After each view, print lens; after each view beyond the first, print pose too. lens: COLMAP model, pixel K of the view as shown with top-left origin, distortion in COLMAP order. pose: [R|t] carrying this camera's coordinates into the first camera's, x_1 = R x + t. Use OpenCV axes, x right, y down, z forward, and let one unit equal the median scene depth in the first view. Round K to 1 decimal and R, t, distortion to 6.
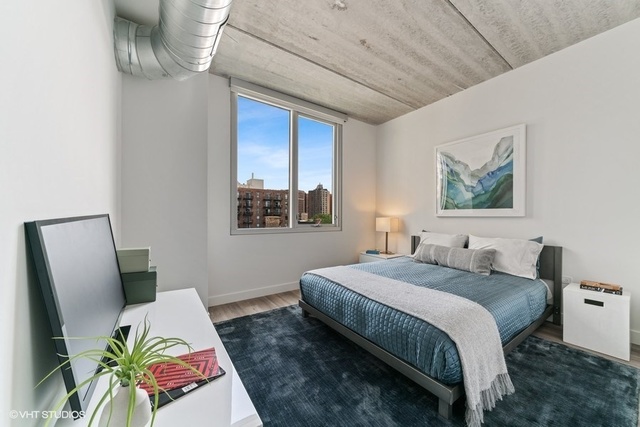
lens RADIAL K [[235.4, 0, 319.3], [0, 235.4, 215.2], [0, 0, 1]] dist [-0.002221, -0.000412]
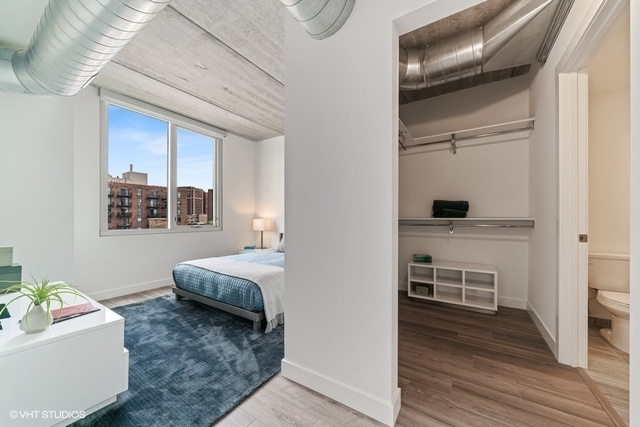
lens RADIAL K [[235.4, 0, 317.3], [0, 235.4, 217.4], [0, 0, 1]] dist [-0.002221, -0.000412]
pose [[0.923509, -0.000634, 0.383577, 0.143430], [-0.000656, 0.999995, 0.003232, -0.003835], [-0.383577, -0.003236, 0.923503, -0.418221]]
